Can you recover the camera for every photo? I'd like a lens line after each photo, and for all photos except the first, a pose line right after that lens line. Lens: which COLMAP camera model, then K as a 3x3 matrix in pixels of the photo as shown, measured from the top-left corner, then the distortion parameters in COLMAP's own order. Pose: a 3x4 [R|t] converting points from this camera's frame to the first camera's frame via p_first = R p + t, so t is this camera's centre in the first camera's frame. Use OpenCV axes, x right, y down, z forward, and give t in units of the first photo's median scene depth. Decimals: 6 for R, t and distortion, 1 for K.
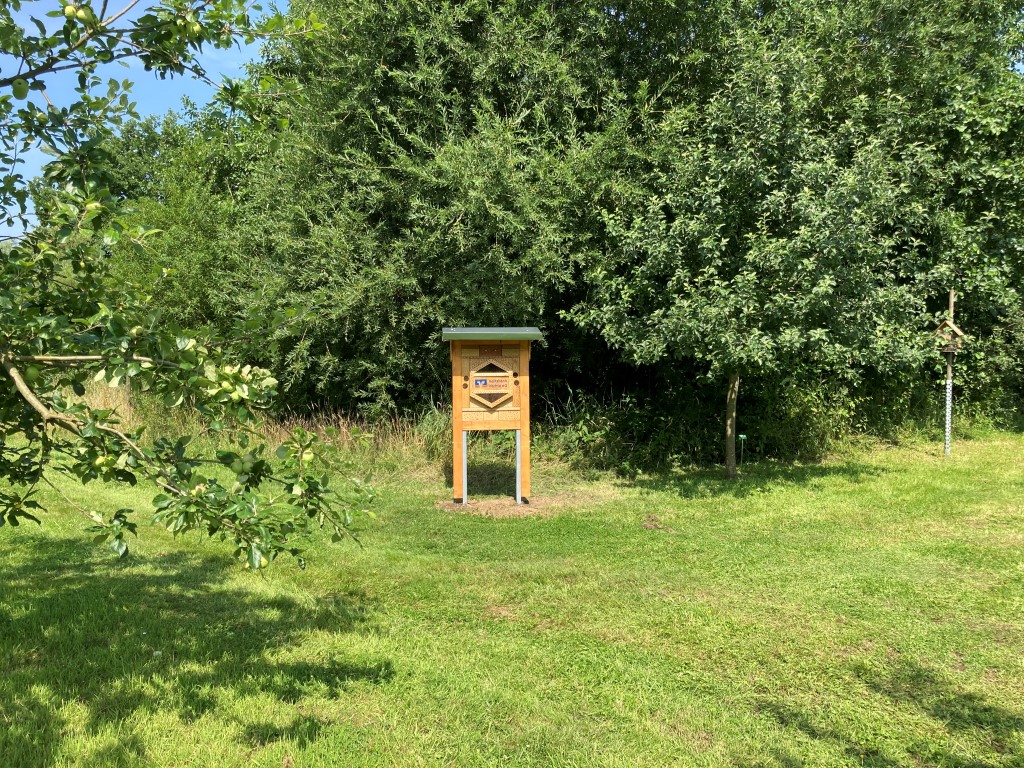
lens RADIAL K [[843.6, 0, 515.1], [0, 843.6, 385.1], [0, 0, 1]] dist [0.042066, -0.041277]
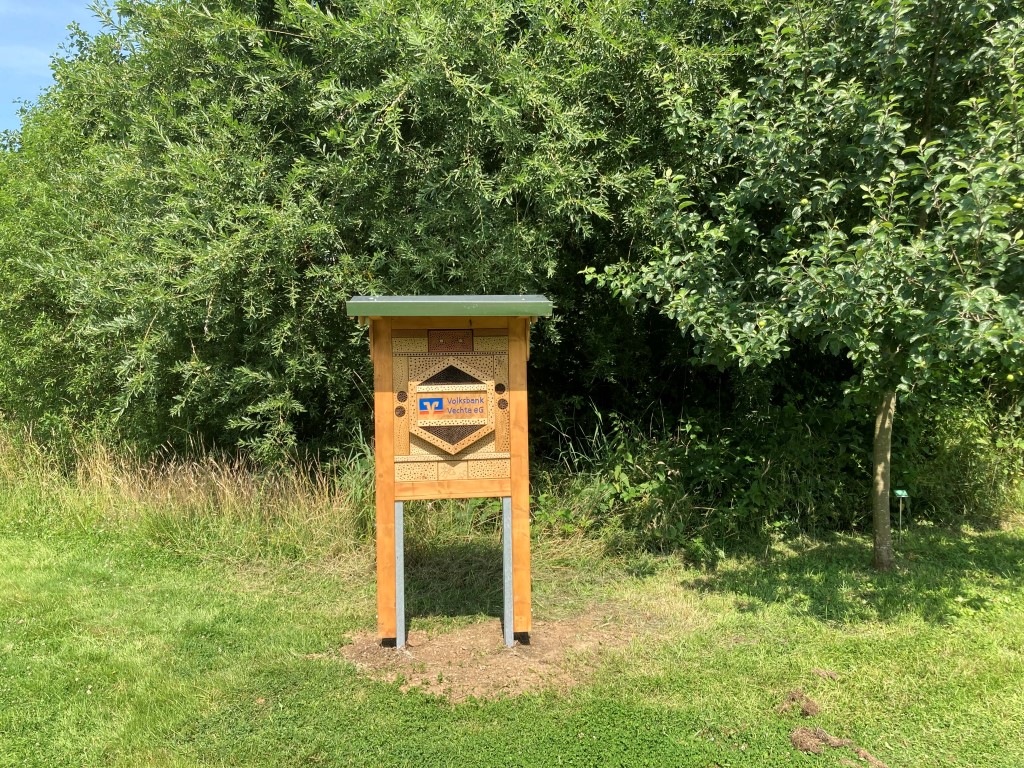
lens RADIAL K [[843.6, 0, 506.7], [0, 843.6, 384.5], [0, 0, 1]] dist [0.042066, -0.041277]
pose [[0.999786, -0.008016, -0.019092, 0.012090], [0.007602, 0.999737, -0.021657, -0.003141], [0.019261, 0.021508, 0.999583, 0.435680]]
